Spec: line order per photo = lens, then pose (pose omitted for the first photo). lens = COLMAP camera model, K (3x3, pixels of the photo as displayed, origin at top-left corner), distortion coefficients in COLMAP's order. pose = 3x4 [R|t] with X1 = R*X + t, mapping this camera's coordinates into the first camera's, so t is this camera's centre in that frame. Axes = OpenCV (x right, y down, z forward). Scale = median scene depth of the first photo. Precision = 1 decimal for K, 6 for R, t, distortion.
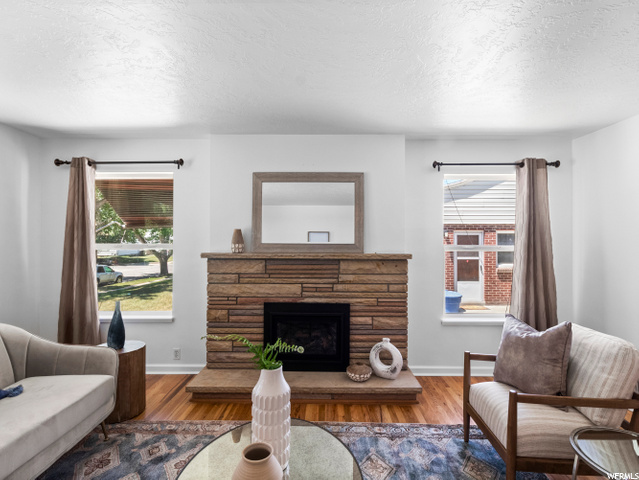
lens RADIAL K [[338.8, 0, 321.1], [0, 338.8, 238.3], [0, 0, 1]] dist [0.000033, -0.000142]
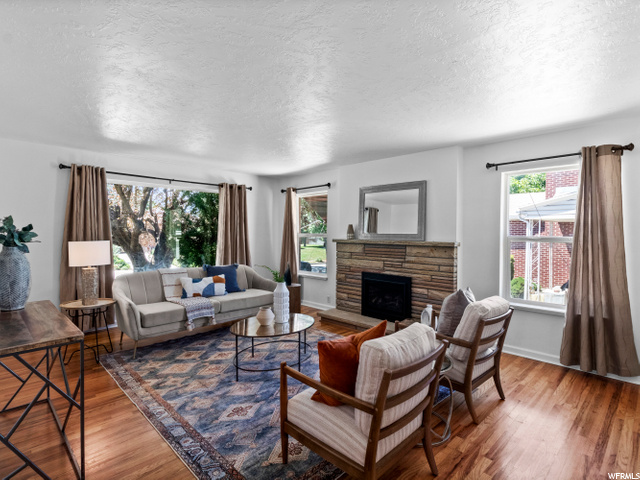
lens RADIAL K [[339.3, 0, 321.6], [0, 339.3, 238.3], [0, 0, 1]] dist [0.000033, -0.000142]
pose [[0.712464, 0.015129, -0.701545, 0.776450], [-0.004517, 0.999846, 0.016974, 0.011780], [0.701694, -0.008925, 0.712423, -0.232000]]
